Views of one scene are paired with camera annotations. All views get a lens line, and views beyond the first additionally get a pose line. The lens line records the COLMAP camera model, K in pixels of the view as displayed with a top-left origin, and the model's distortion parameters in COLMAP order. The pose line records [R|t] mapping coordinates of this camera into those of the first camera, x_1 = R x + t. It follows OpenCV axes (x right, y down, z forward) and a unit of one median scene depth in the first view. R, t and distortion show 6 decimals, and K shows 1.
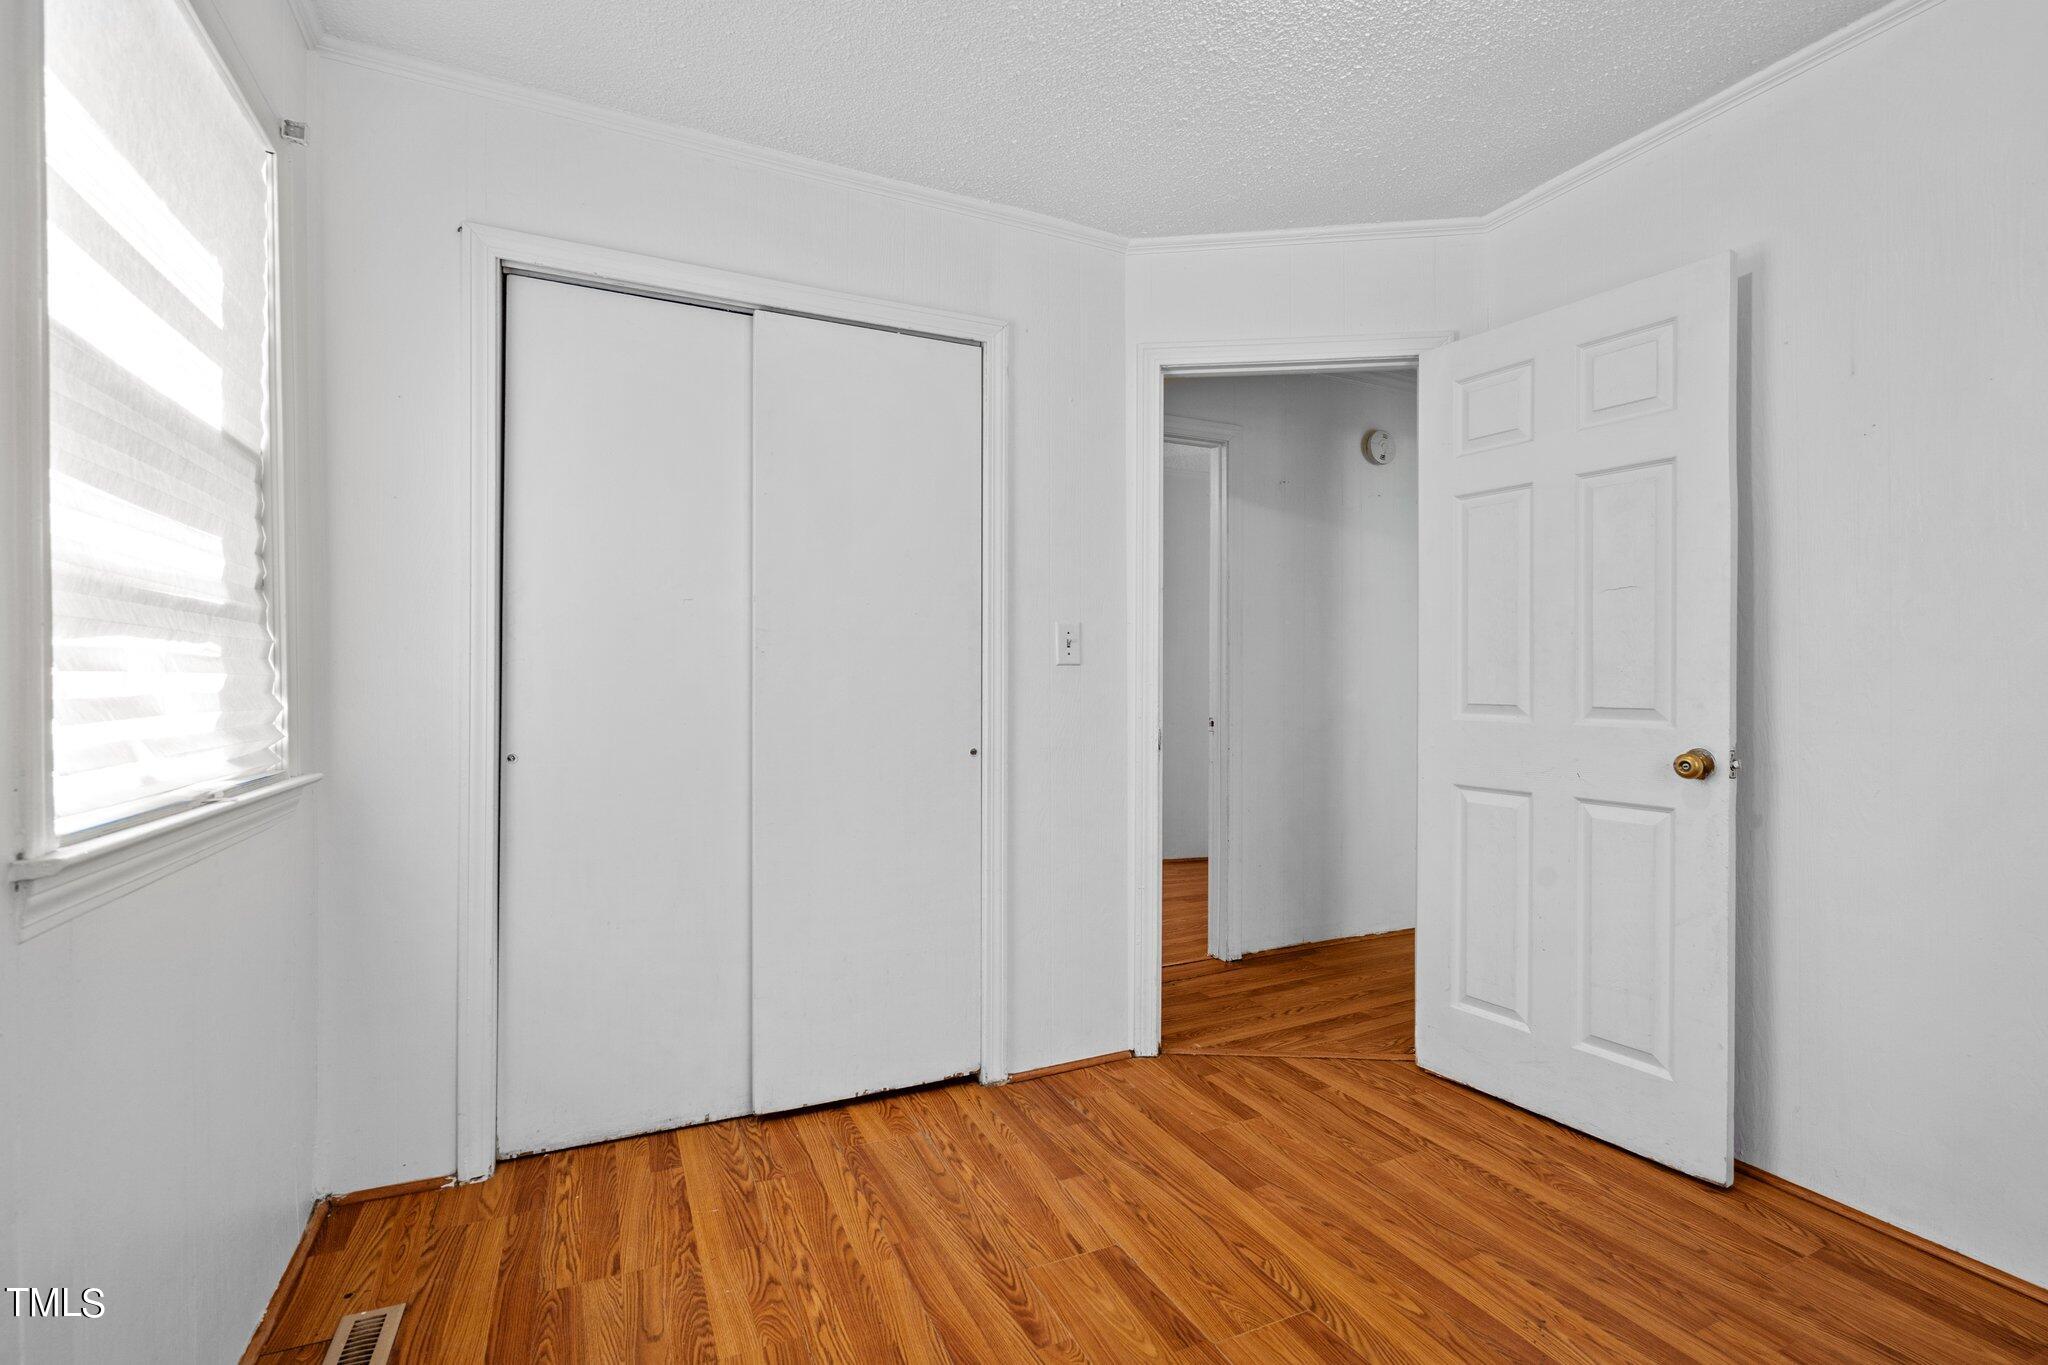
lens RADIAL K [[933.2, 0, 1034.1], [0, 933.2, 682.9], [0, 0, 1]] dist [-0.004392, 0.001360]
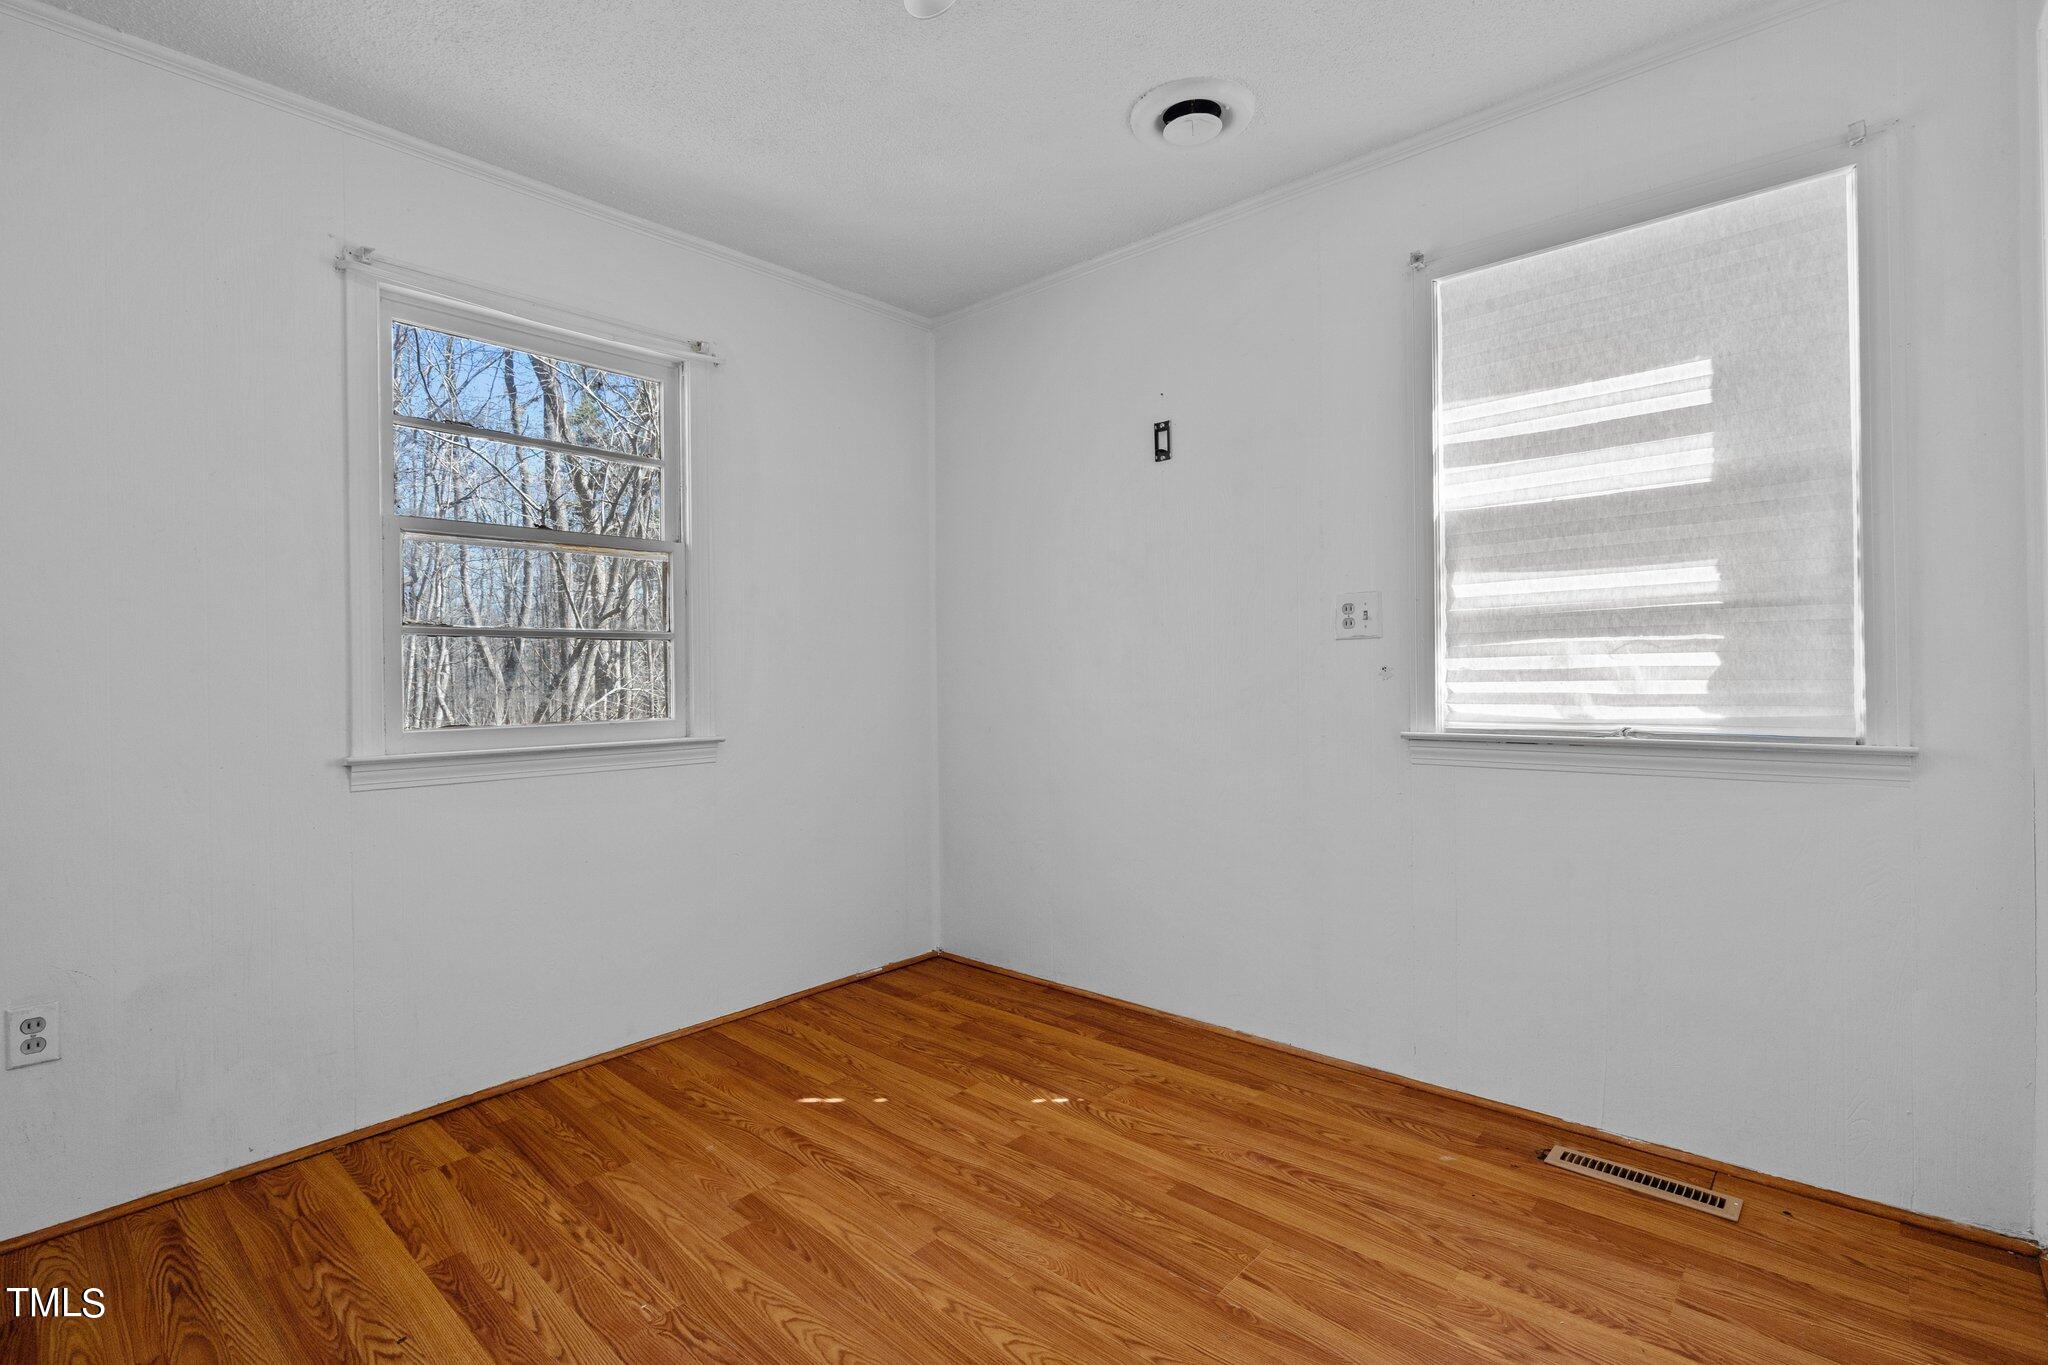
lens RADIAL K [[943.5, 0, 1024.0], [0, 943.5, 682.5], [0, 0, 1]] dist [-0.002348, 0.000397]
pose [[-0.923658, 0.015239, -0.382914, 0.425241], [0.013619, 0.999883, 0.006940, 0.008529], [0.382975, 0.001195, -0.923758, 1.390675]]
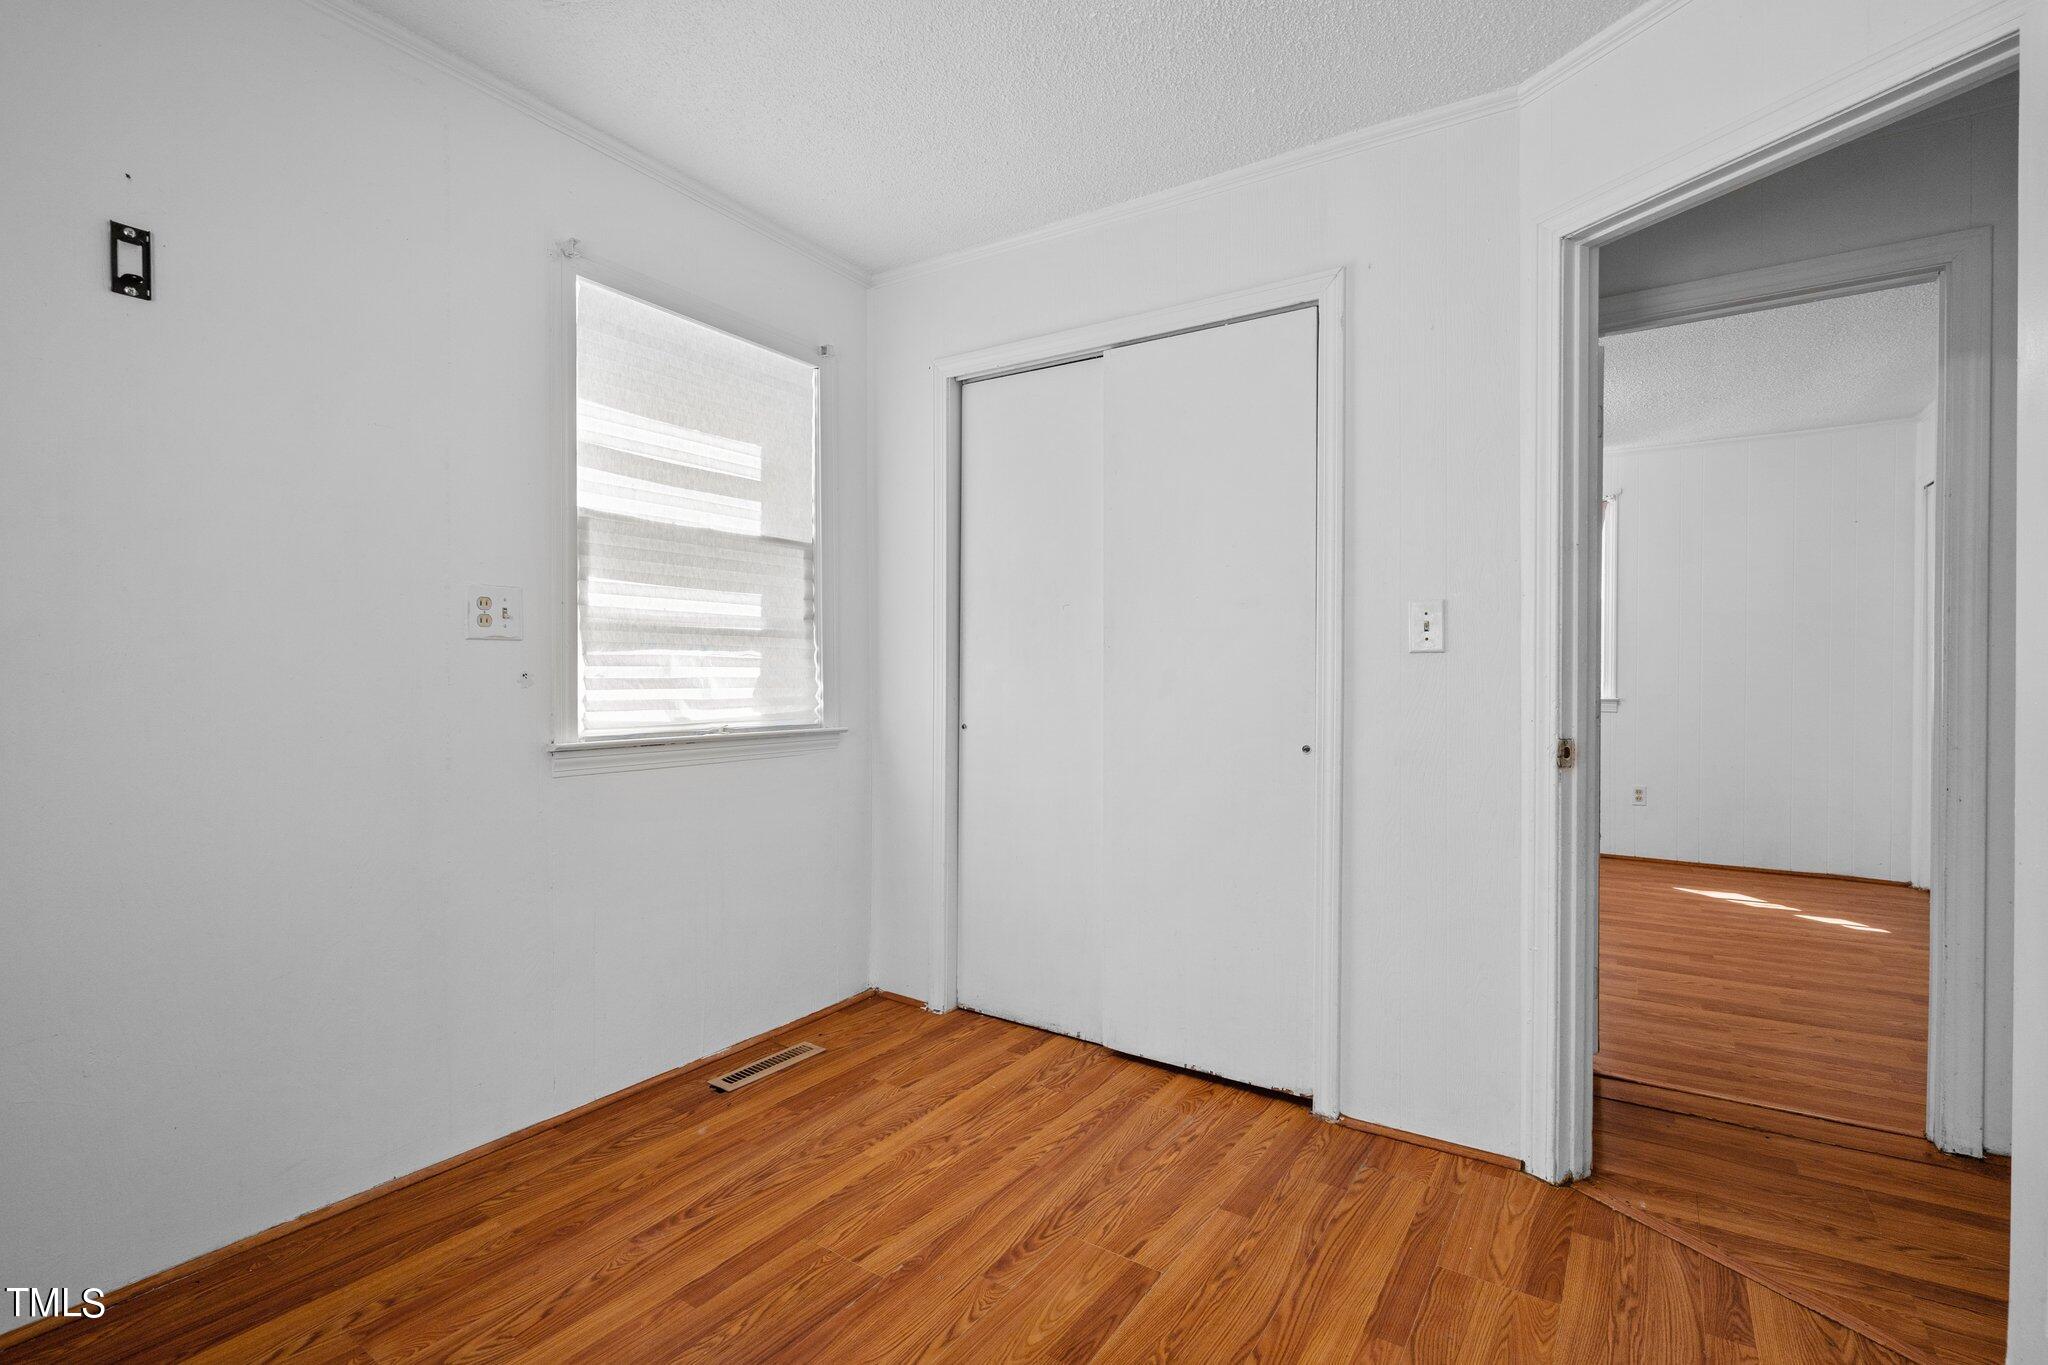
lens RADIAL K [[943.5, 0, 1024.0], [0, 943.5, 682.5], [0, 0, 1]] dist [-0.002348, 0.000397]
pose [[0.511019, 0.008461, -0.859528, 0.760645], [-0.004147, 0.999964, 0.007378, 0.003217], [0.859559, -0.000206, 0.511036, 0.365223]]
